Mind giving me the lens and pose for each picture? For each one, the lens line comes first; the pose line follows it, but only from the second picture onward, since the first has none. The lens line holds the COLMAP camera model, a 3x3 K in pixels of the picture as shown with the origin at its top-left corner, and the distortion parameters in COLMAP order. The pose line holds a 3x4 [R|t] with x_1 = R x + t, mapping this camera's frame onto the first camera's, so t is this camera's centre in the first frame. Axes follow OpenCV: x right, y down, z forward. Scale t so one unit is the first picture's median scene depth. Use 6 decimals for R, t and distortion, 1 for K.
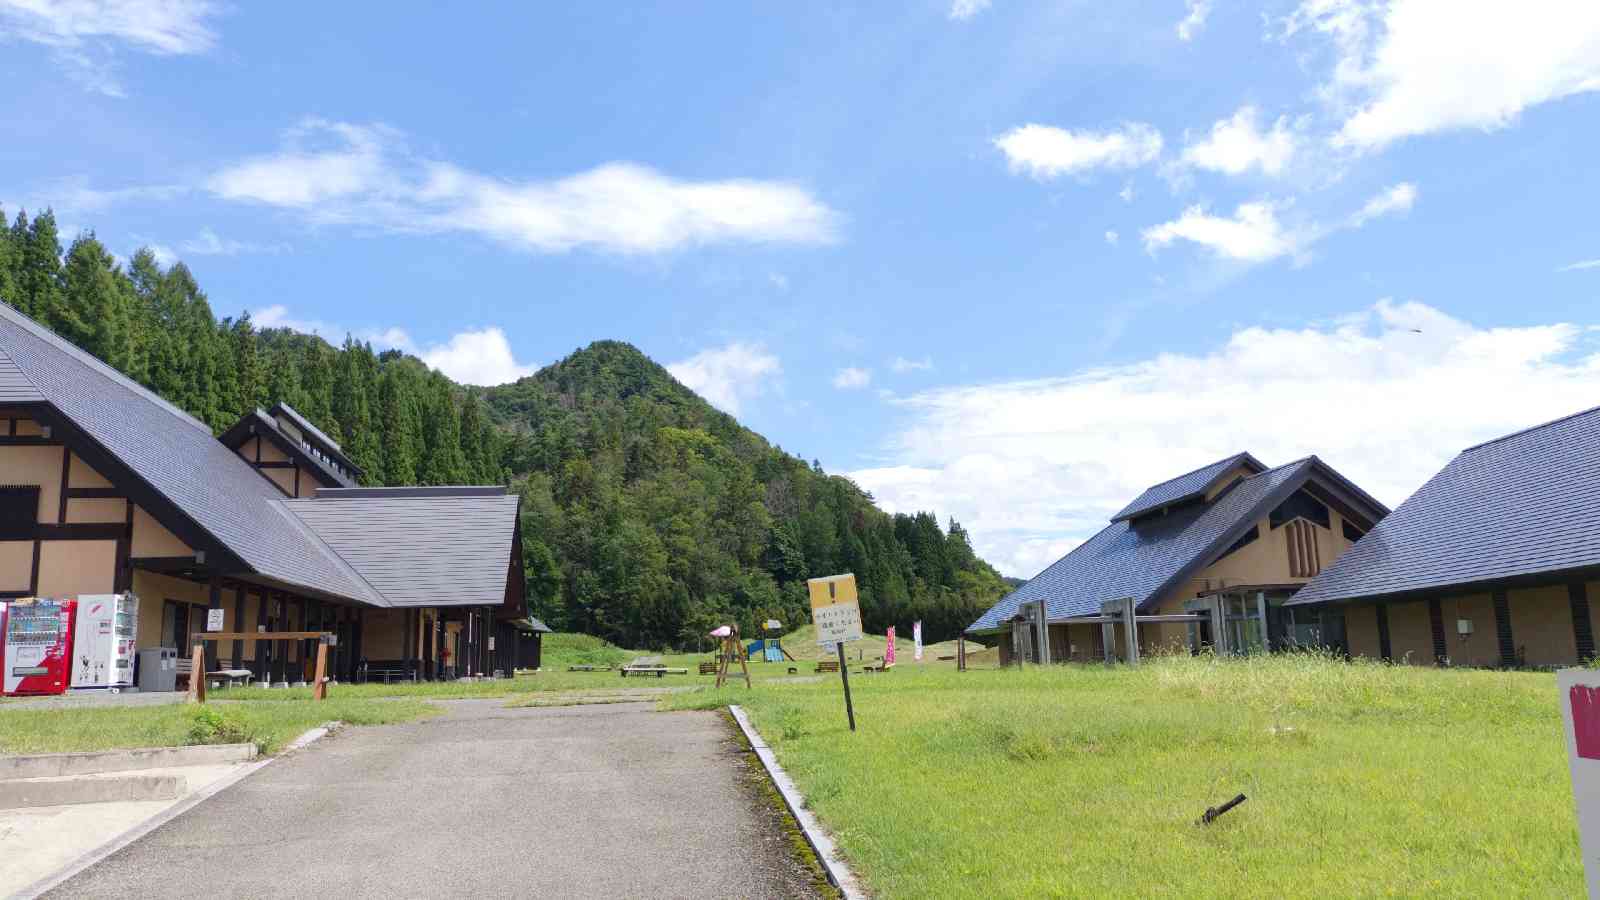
lens RADIAL K [[1183.8, 0, 806.8], [0, 1183.8, 437.8], [0, 0, 1]] dist [0.064195, -0.128891]
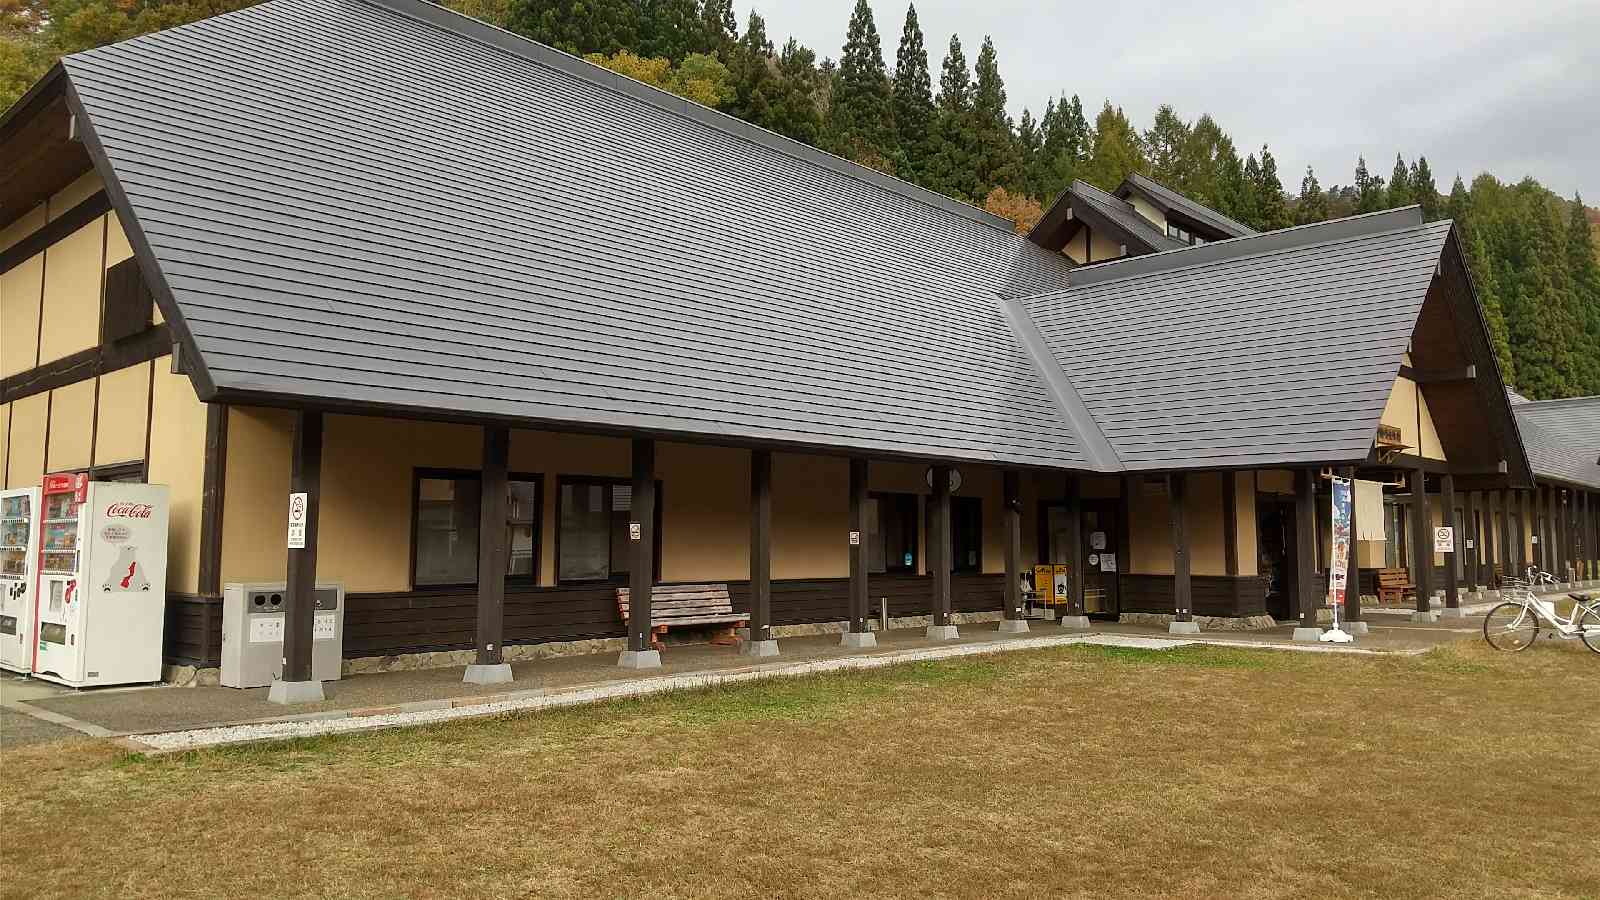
lens RADIAL K [[1183.8, 0, 806.8], [0, 1183.8, 437.8], [0, 0, 1]] dist [0.064195, -0.128891]
pose [[0.608779, -0.082497, -0.789039, -0.019391], [0.160784, 0.986769, 0.020882, 0.030205], [0.776876, -0.139578, 0.613988, 0.188677]]
